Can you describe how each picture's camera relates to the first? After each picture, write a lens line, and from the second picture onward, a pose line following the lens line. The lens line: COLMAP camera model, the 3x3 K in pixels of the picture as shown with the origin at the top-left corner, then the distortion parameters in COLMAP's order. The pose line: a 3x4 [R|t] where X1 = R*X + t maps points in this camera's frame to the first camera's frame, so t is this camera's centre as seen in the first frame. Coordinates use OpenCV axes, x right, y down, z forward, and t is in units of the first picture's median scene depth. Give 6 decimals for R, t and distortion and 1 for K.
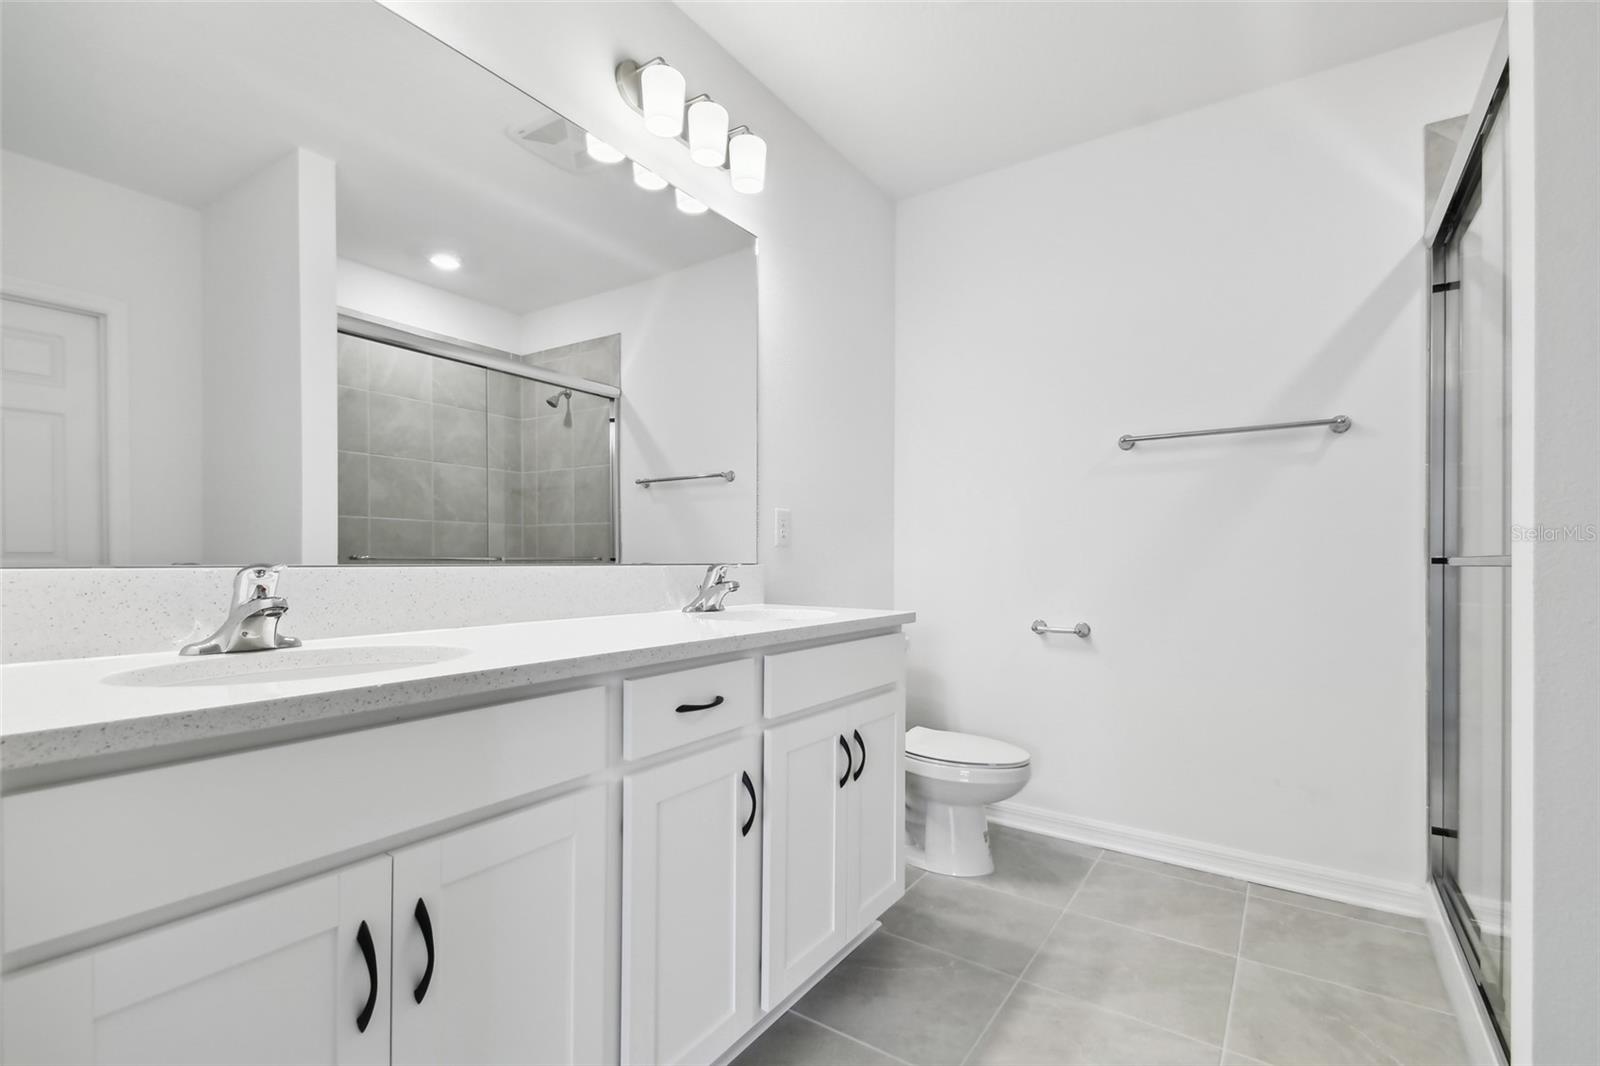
lens RADIAL K [[704.8, 0, 799.2], [0, 704.8, 560.5], [0, 0, 1]] dist [0.027154, -0.015316]
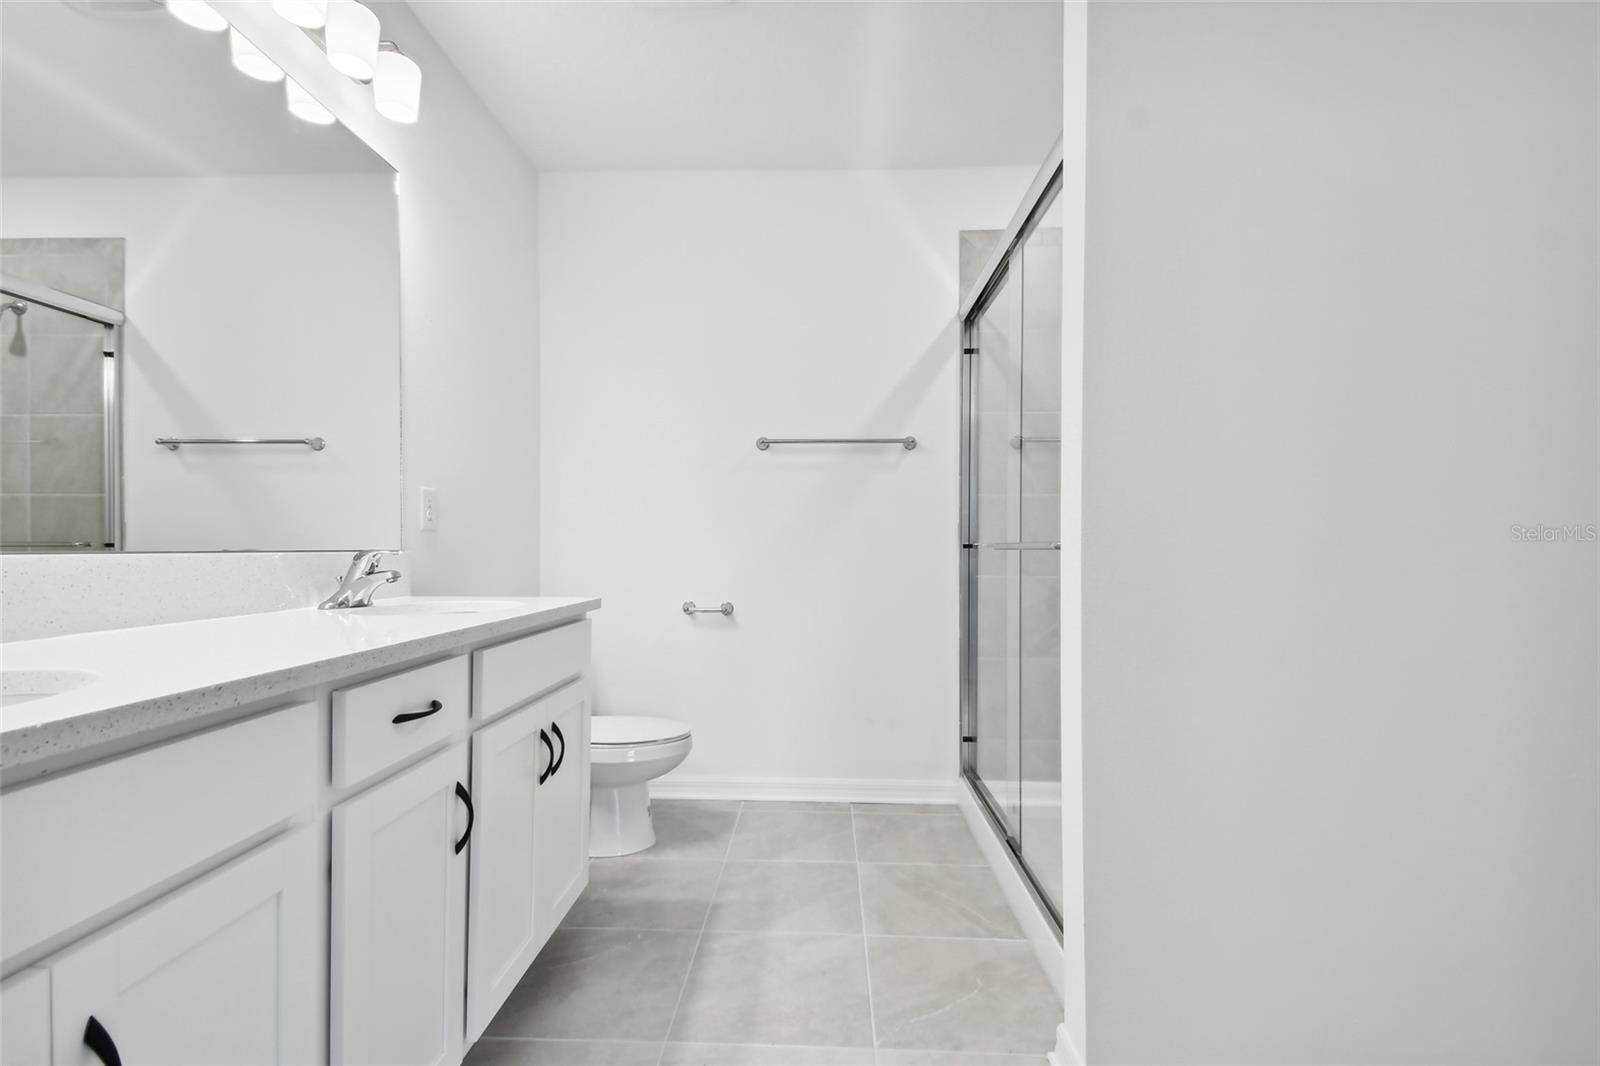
lens RADIAL K [[703.3, 0, 792.7], [0, 703.3, 549.9], [0, 0, 1]] dist [0.028202, -0.020312]
pose [[0.844226, -0.003082, 0.535978, -0.135059], [0.000911, 0.999990, 0.004316, 0.001135], [-0.535986, -0.003155, 0.844221, 0.011499]]
